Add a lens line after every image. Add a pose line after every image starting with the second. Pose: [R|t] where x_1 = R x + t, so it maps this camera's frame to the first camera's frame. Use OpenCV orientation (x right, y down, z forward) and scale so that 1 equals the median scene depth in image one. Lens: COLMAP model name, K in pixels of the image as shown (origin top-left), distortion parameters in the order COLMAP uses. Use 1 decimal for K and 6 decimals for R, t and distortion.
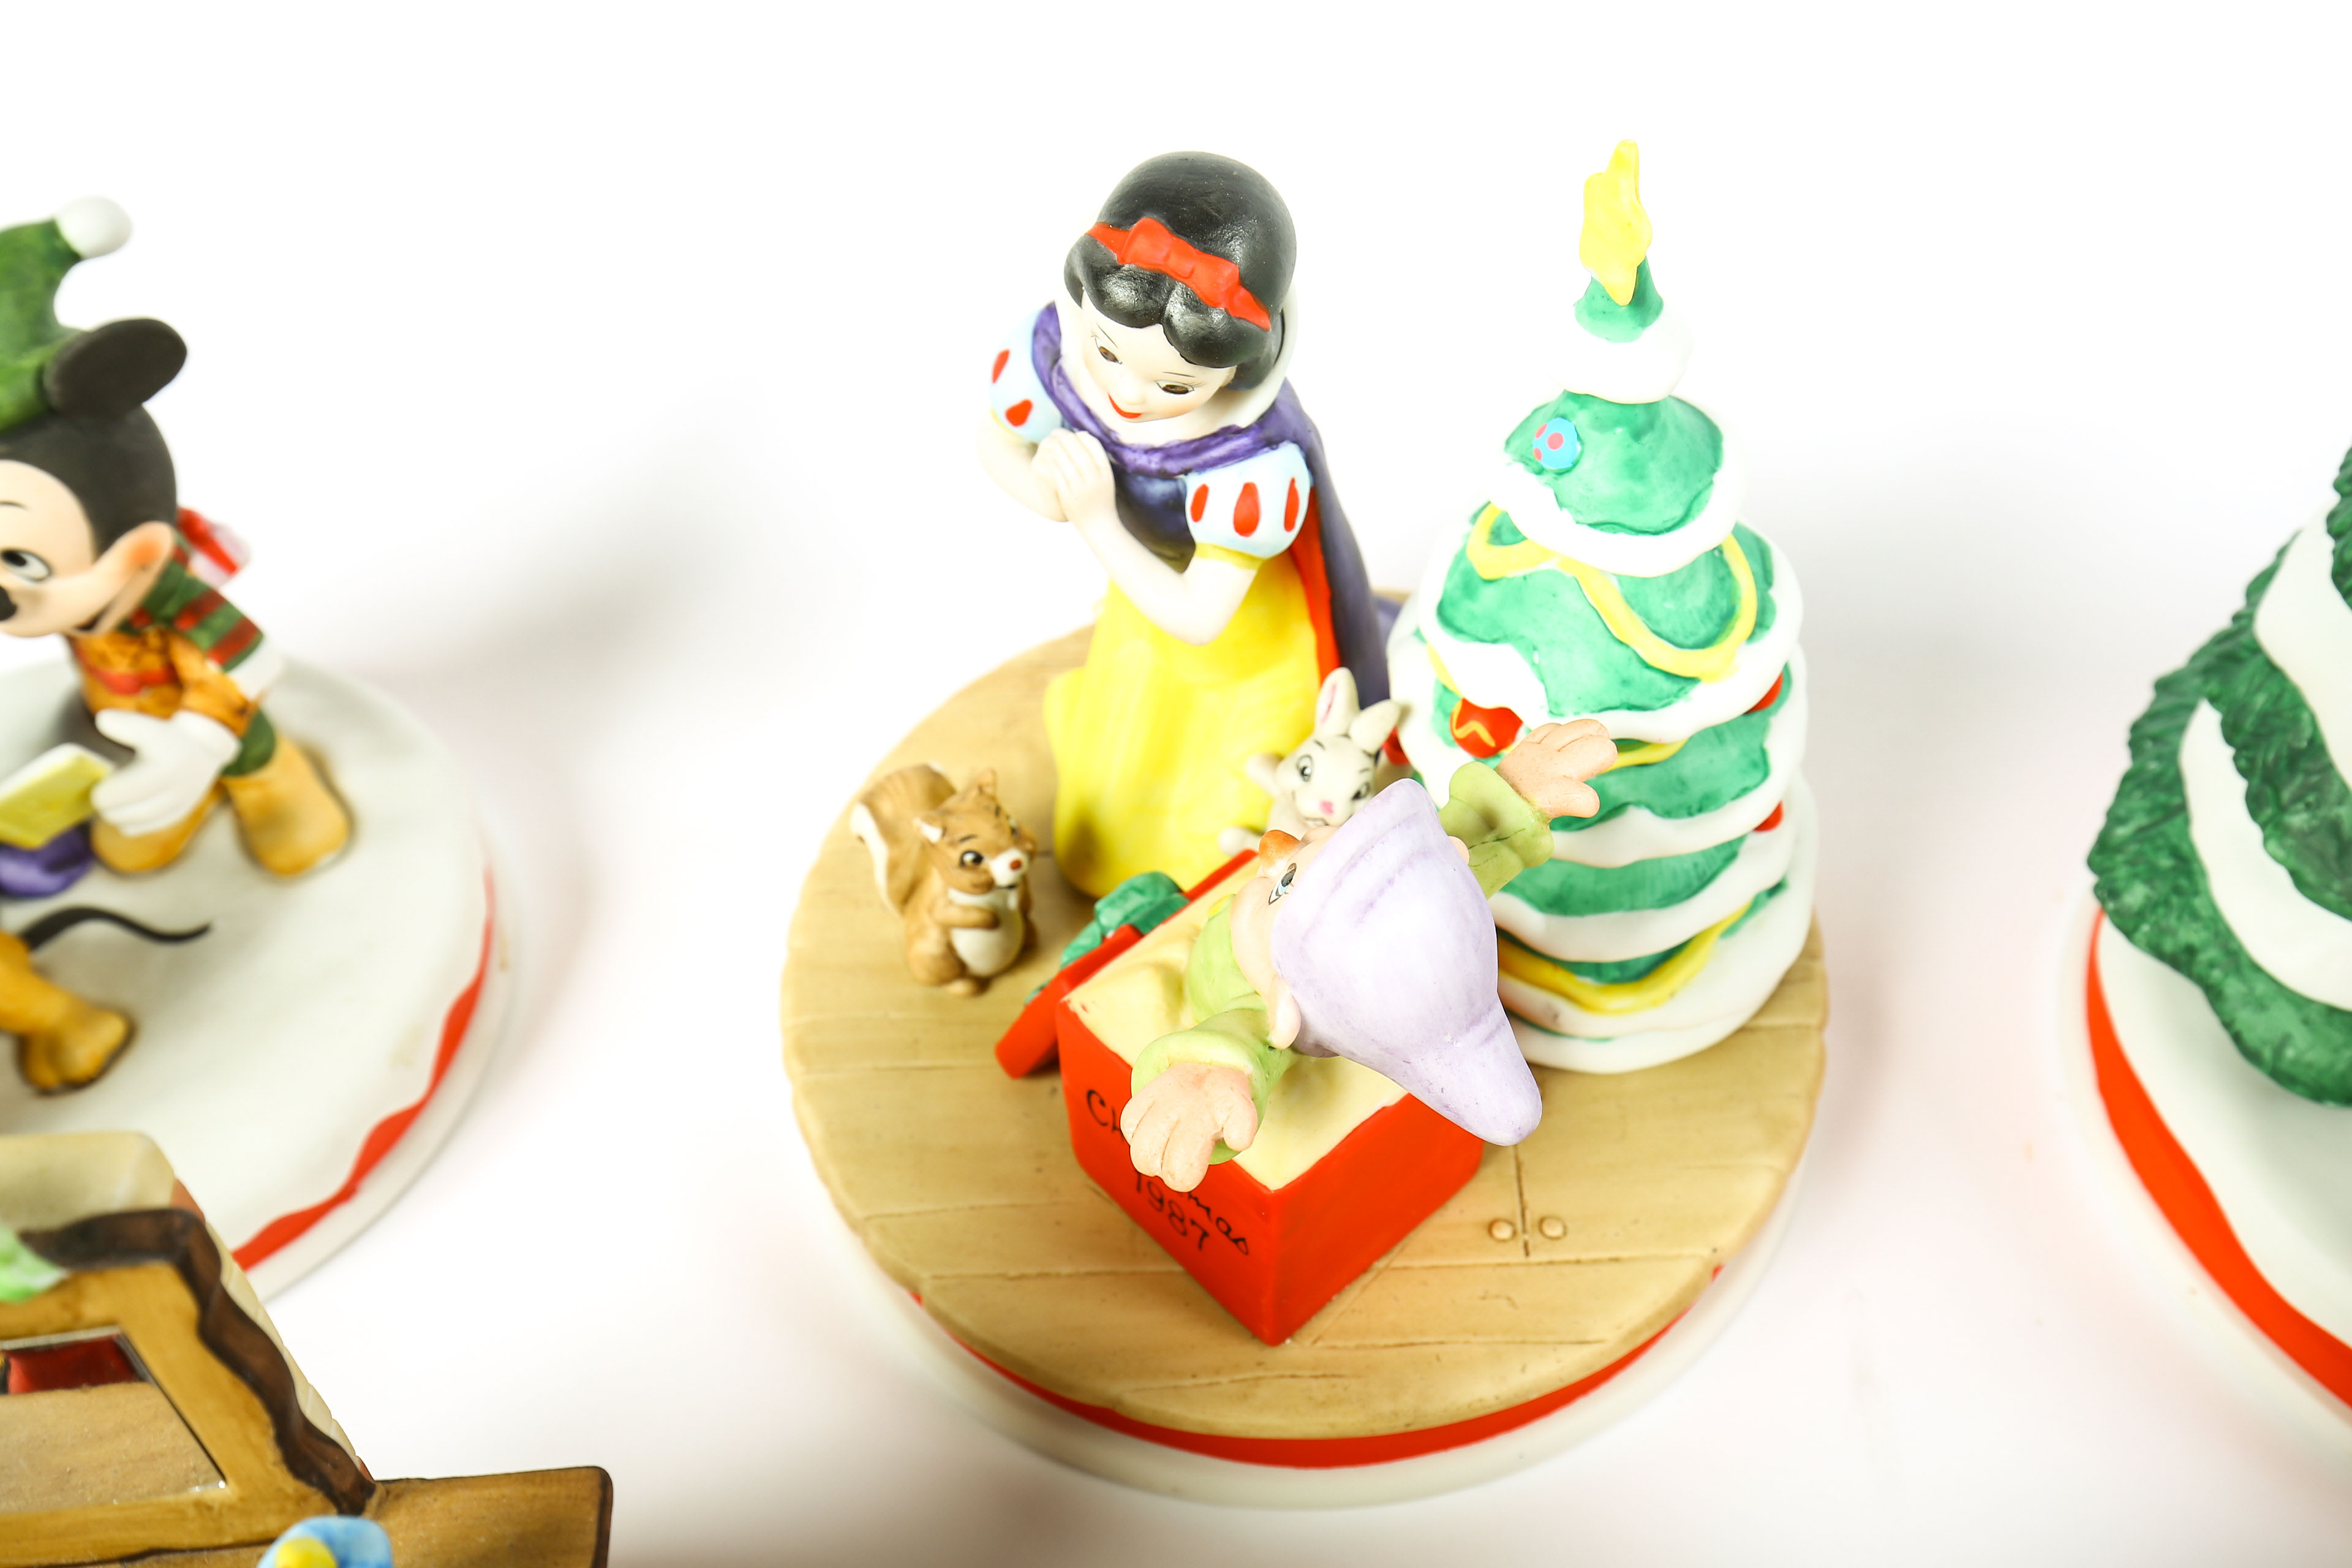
lens RADIAL K [[2277.3, 0, 1165.9], [0, 2277.3, 786.3], [0, 0, 1]] dist [0.045736, 0.000000]
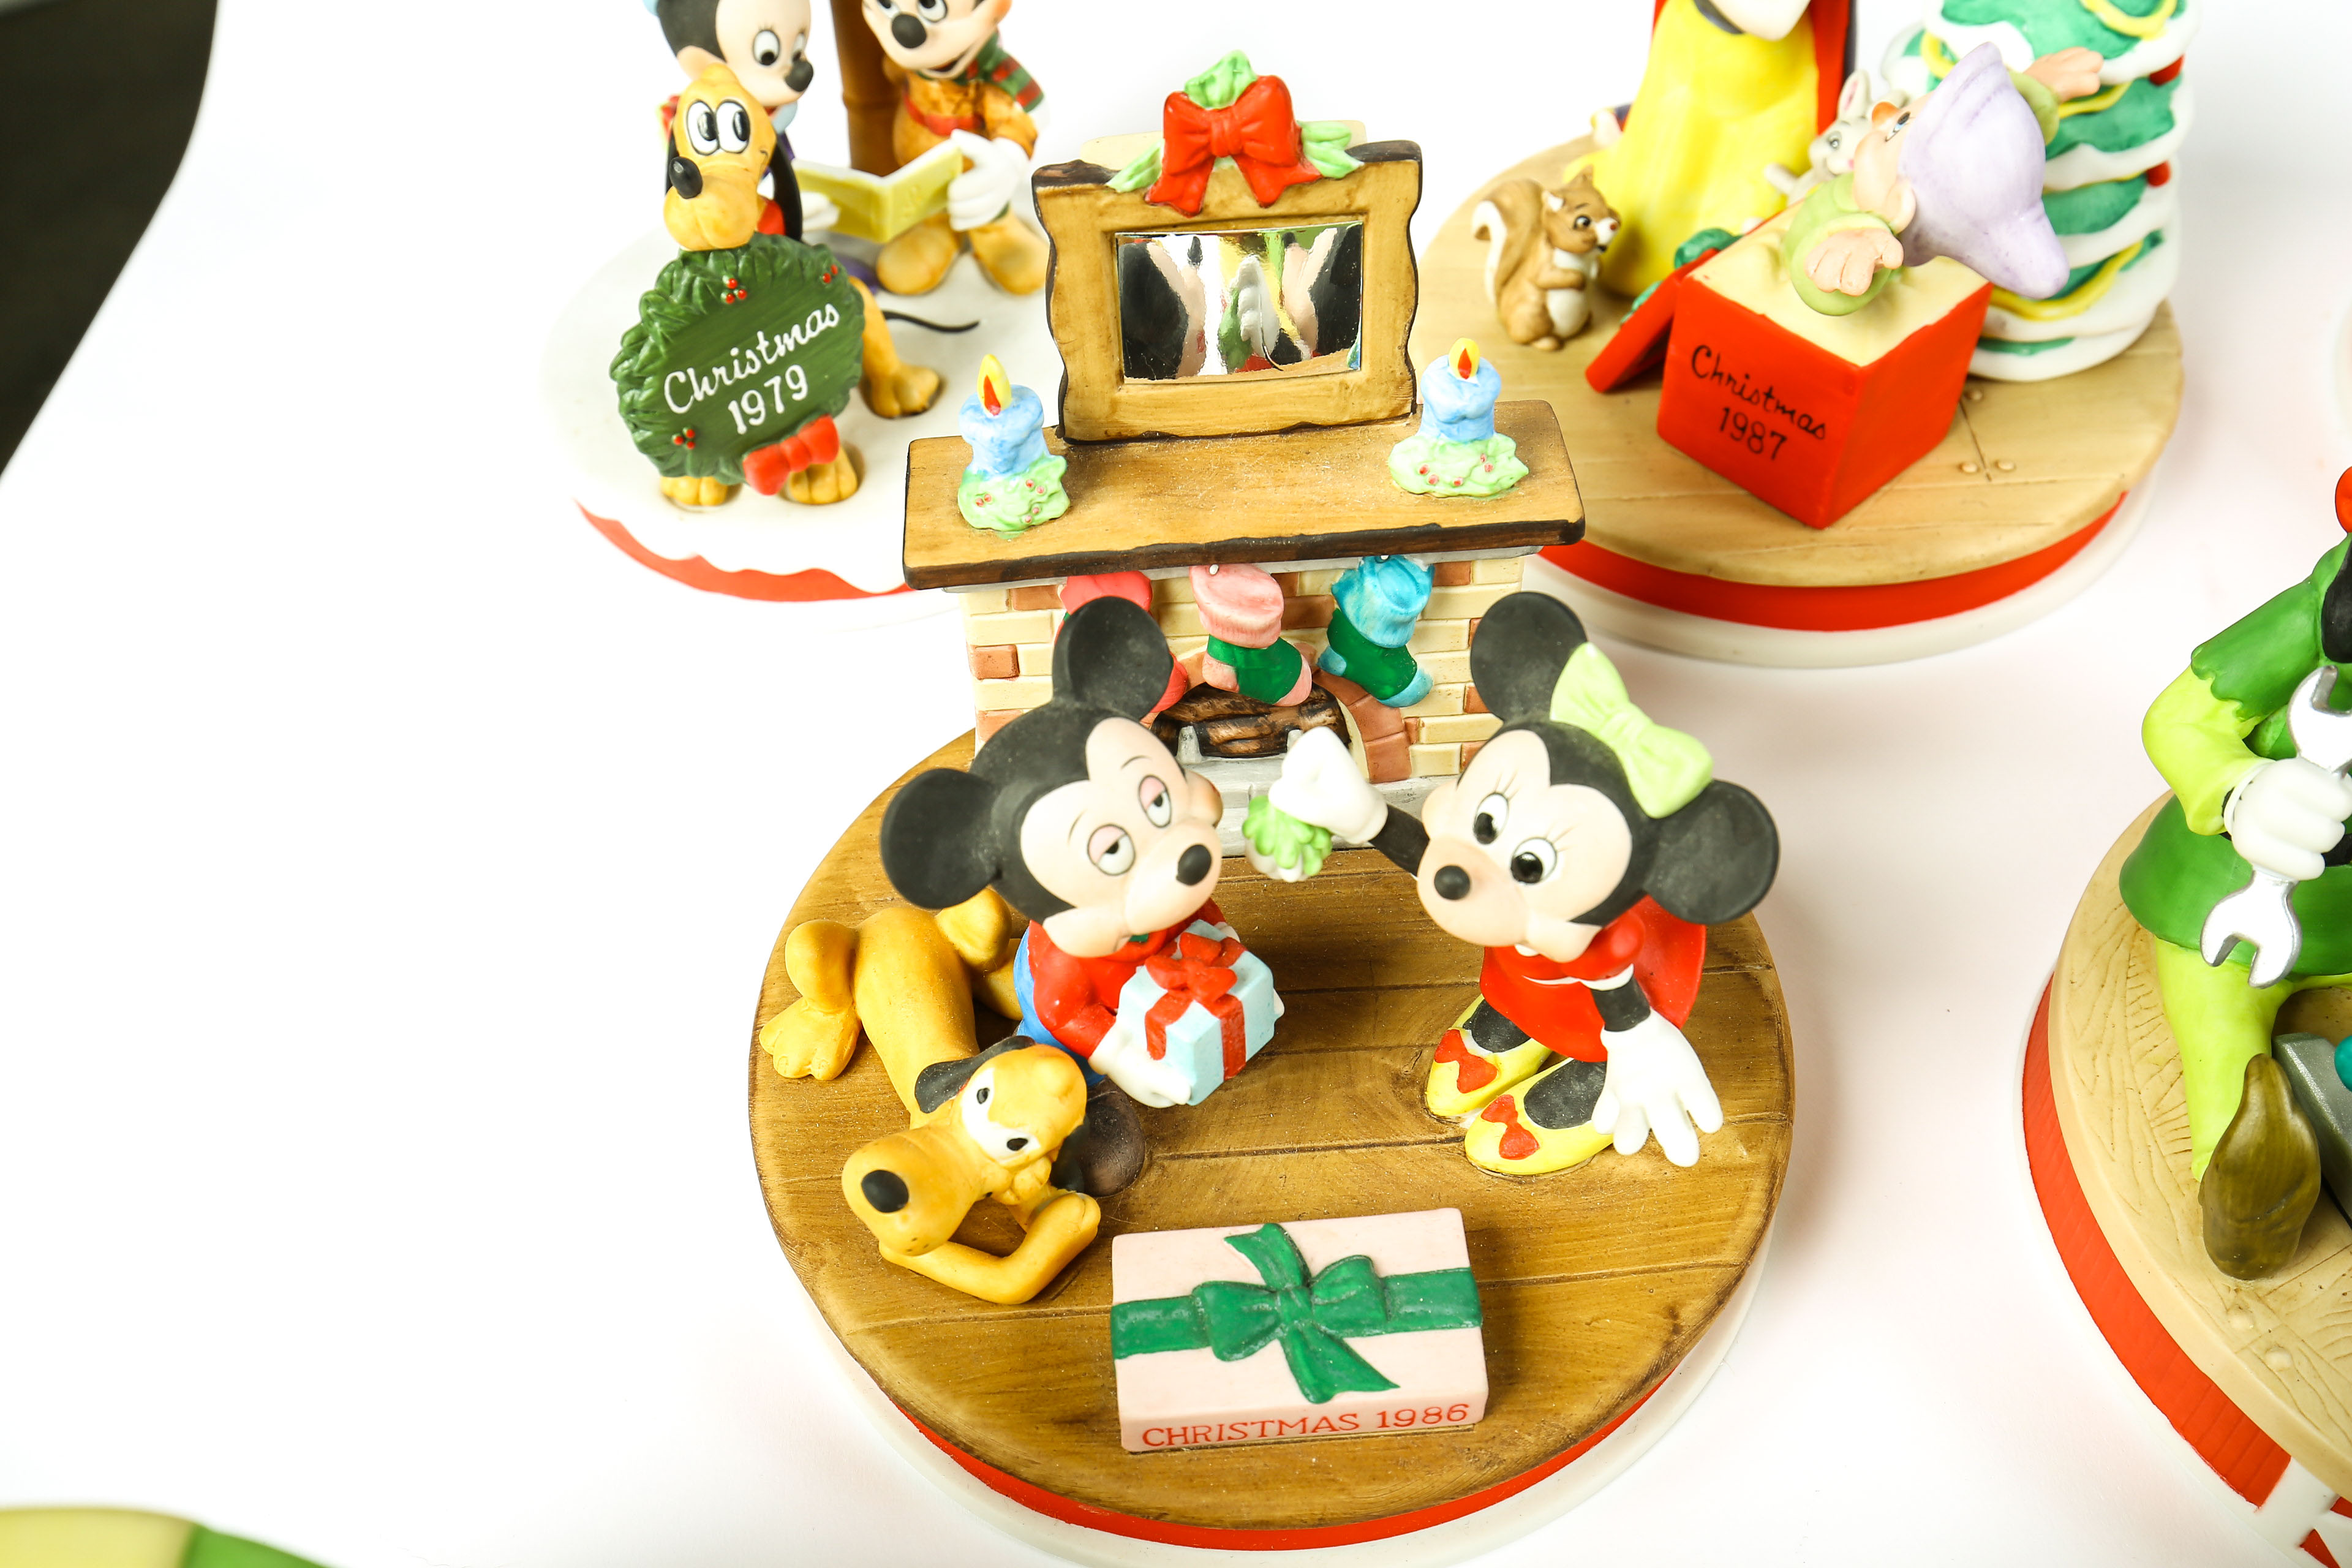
lens RADIAL K [[2277.3, 0, 1167.5], [0, 2277.3, 776.1], [0, 0, 1]] dist [0.045736, 0.000000]
pose [[0.999997, 0.001143, 0.002099, -0.356831], [-0.001144, 0.999999, 0.000658, 0.387297], [-0.002098, -0.000660, 0.999998, -0.431356]]
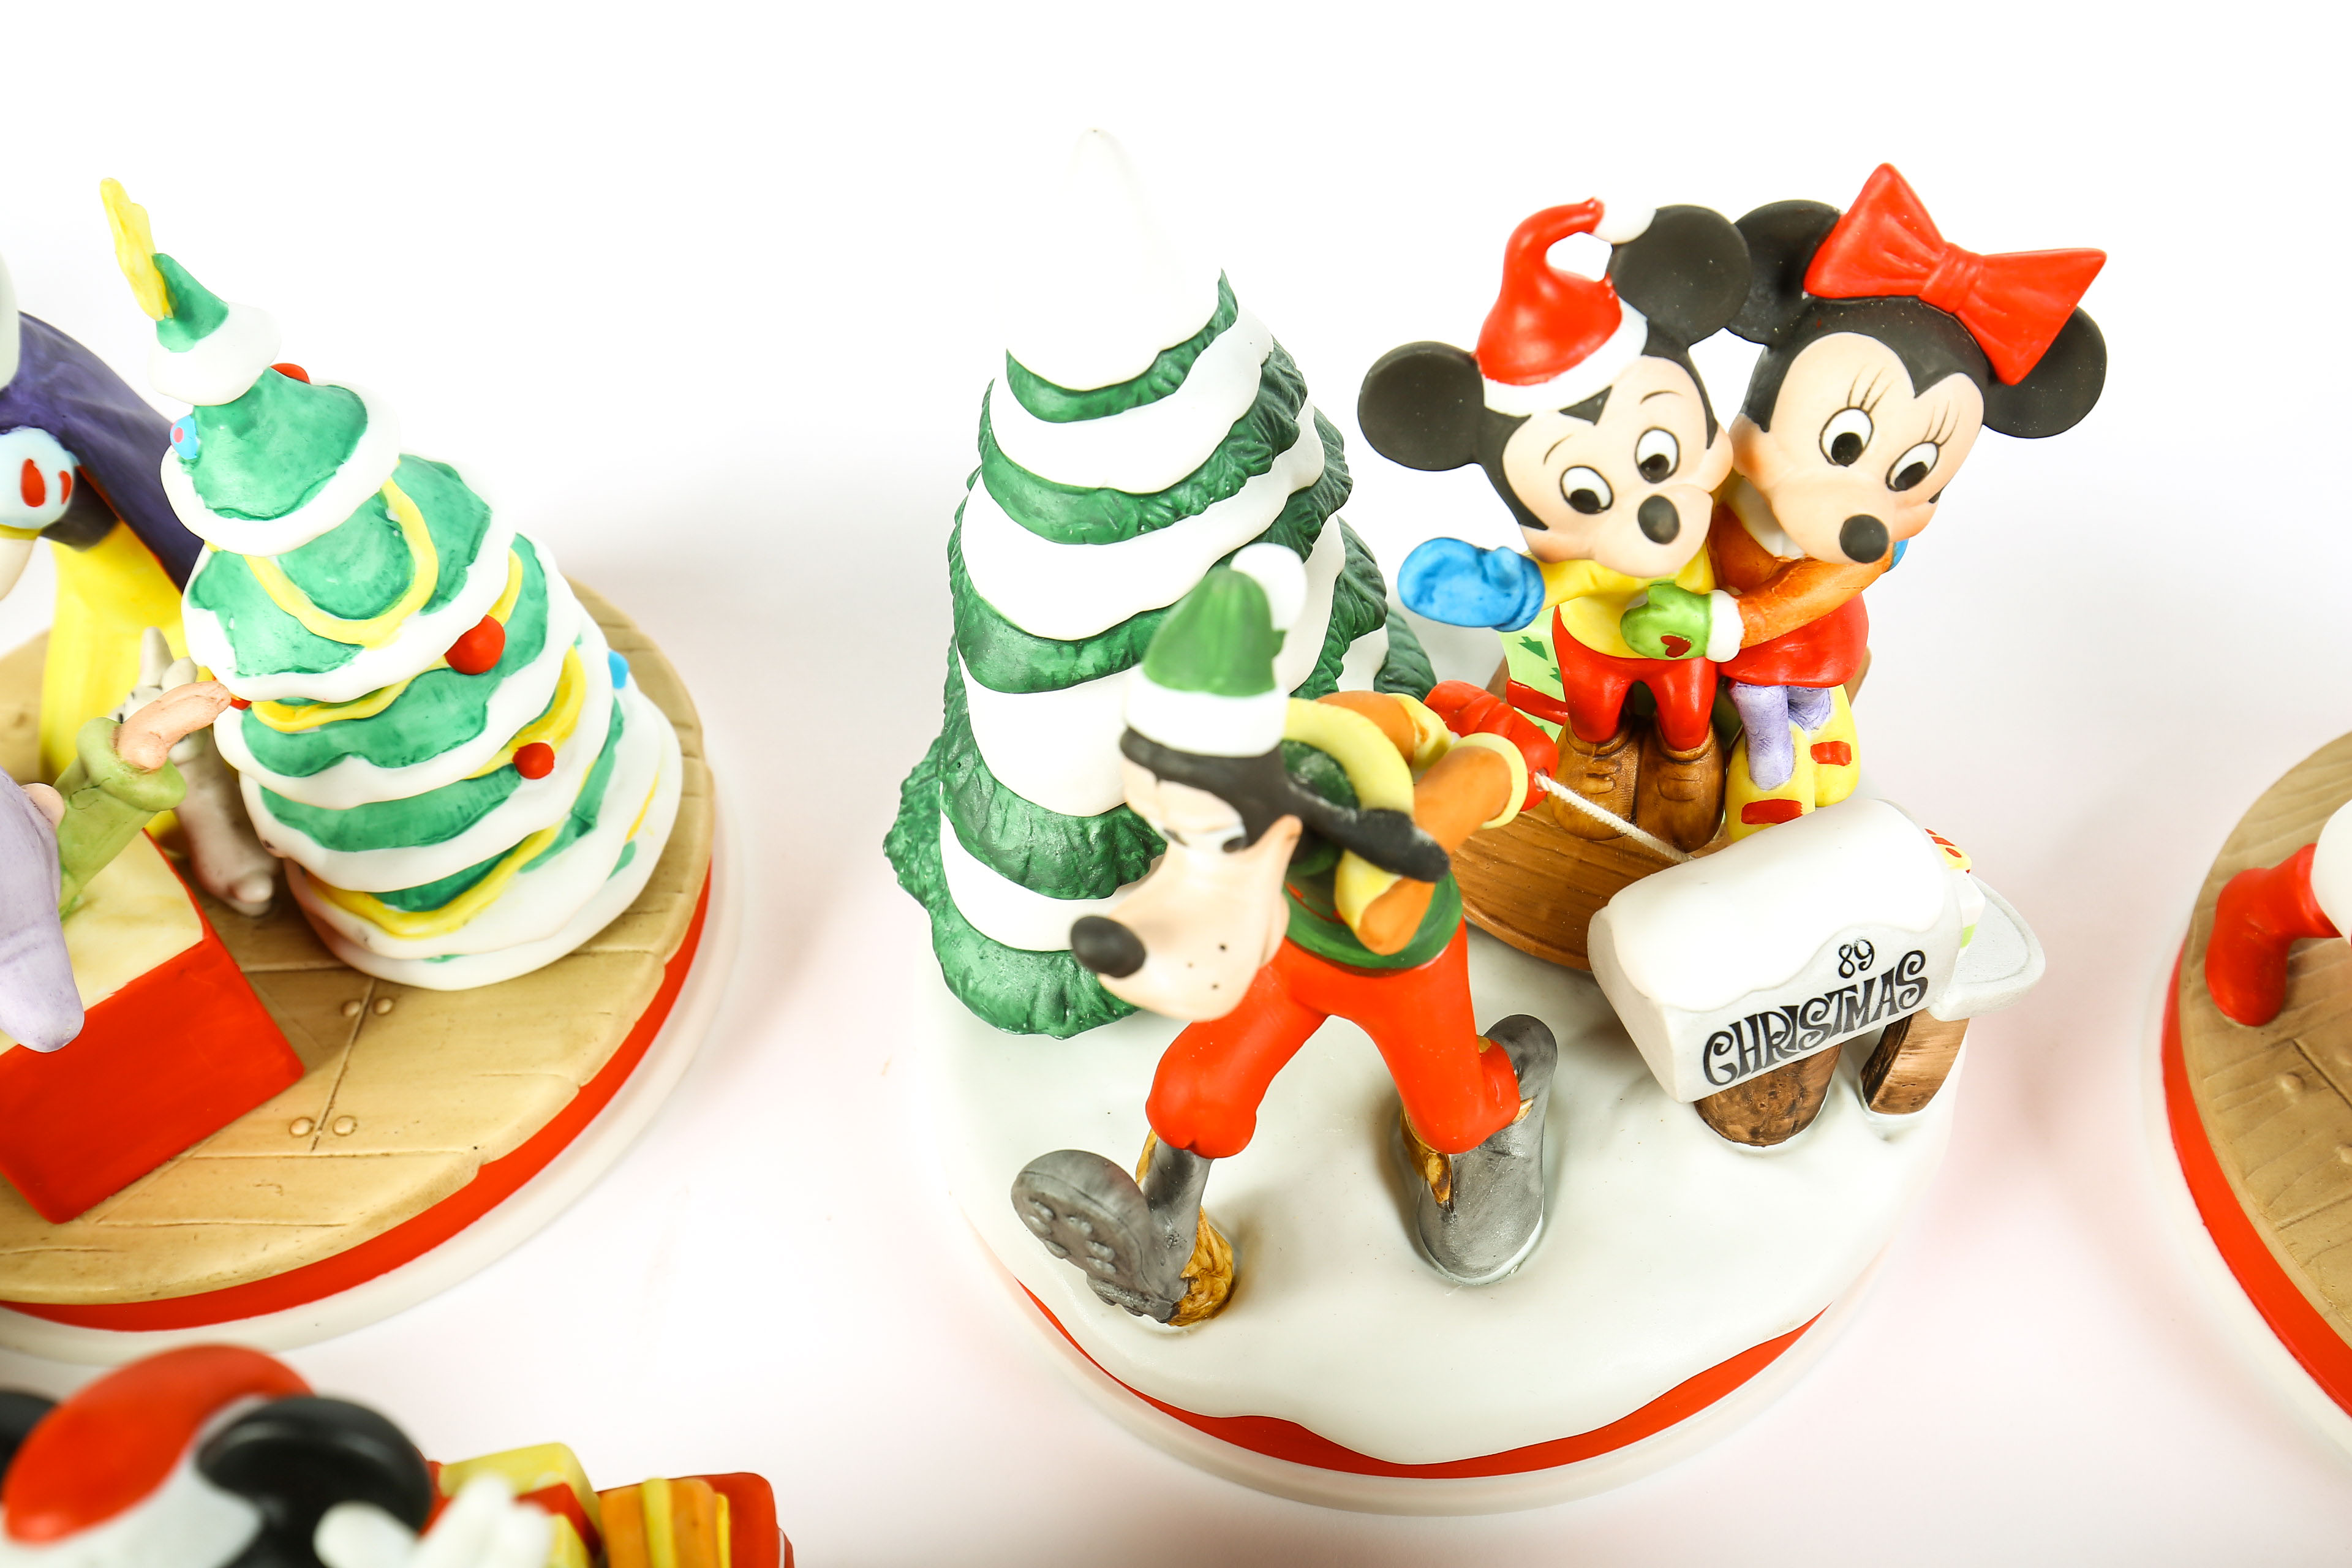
lens RADIAL K [[2277.3, 0, 1185.6], [0, 2277.3, 782.6], [0, 0, 1]] dist [0.045736, 0.000000]
pose [[0.998524, 0.018564, -0.051048, 0.640211], [-0.016534, 0.999067, 0.039906, -0.028688], [0.051741, -0.039003, 0.997899, -0.105436]]
